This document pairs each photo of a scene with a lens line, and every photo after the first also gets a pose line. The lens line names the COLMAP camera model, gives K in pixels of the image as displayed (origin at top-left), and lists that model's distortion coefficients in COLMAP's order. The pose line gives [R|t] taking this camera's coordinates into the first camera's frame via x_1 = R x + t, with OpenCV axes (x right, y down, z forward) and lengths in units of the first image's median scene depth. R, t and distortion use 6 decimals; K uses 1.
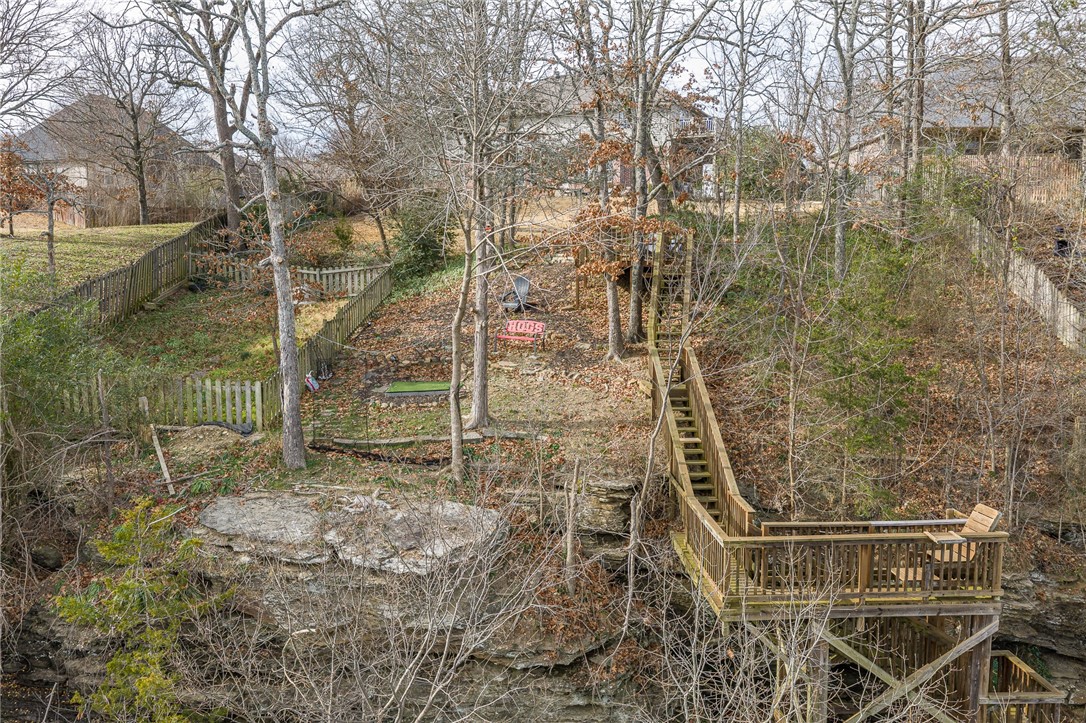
lens RADIAL K [[895.5, 0, 545.1], [0, 895.5, 365.5], [0, 0, 1]] dist [0.001144, -0.009507]
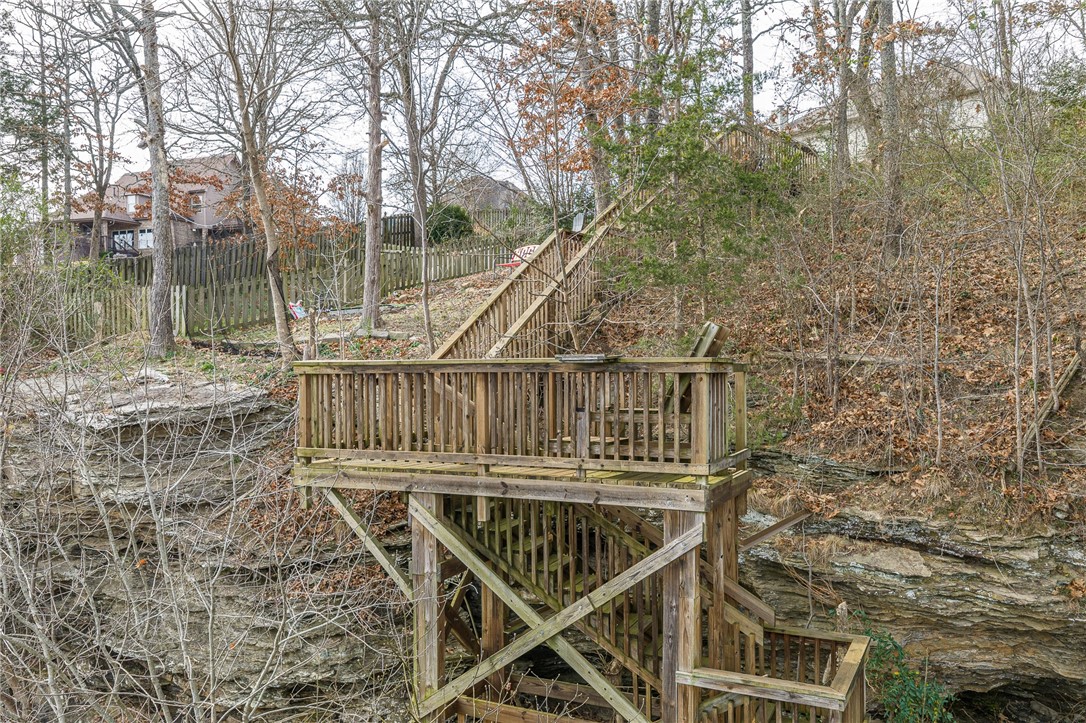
lens RADIAL K [[895.5, 0, 549.2], [0, 895.5, 363.3], [0, 0, 1]] dist [0.001144, -0.009507]
pose [[0.878358, -0.005018, -0.477977, 0.561182], [-0.051497, 0.993132, -0.105060, 0.206589], [0.475221, 0.116895, 0.872067, 0.393906]]
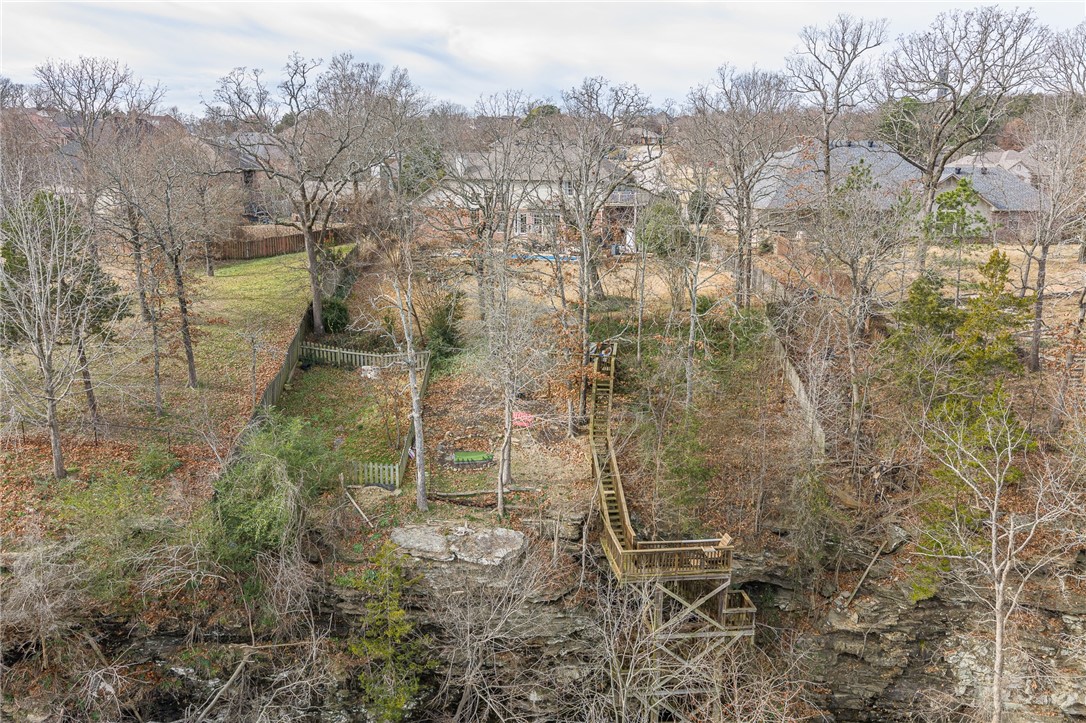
lens RADIAL K [[895.5, 0, 540.8], [0, 895.5, 360.8], [0, 0, 1]] dist [0.001144, -0.009507]
pose [[0.997466, -0.004321, 0.071019, -0.161835], [-0.001966, 0.996099, 0.088219, -0.449202], [-0.071123, -0.088135, 0.993566, -1.147820]]
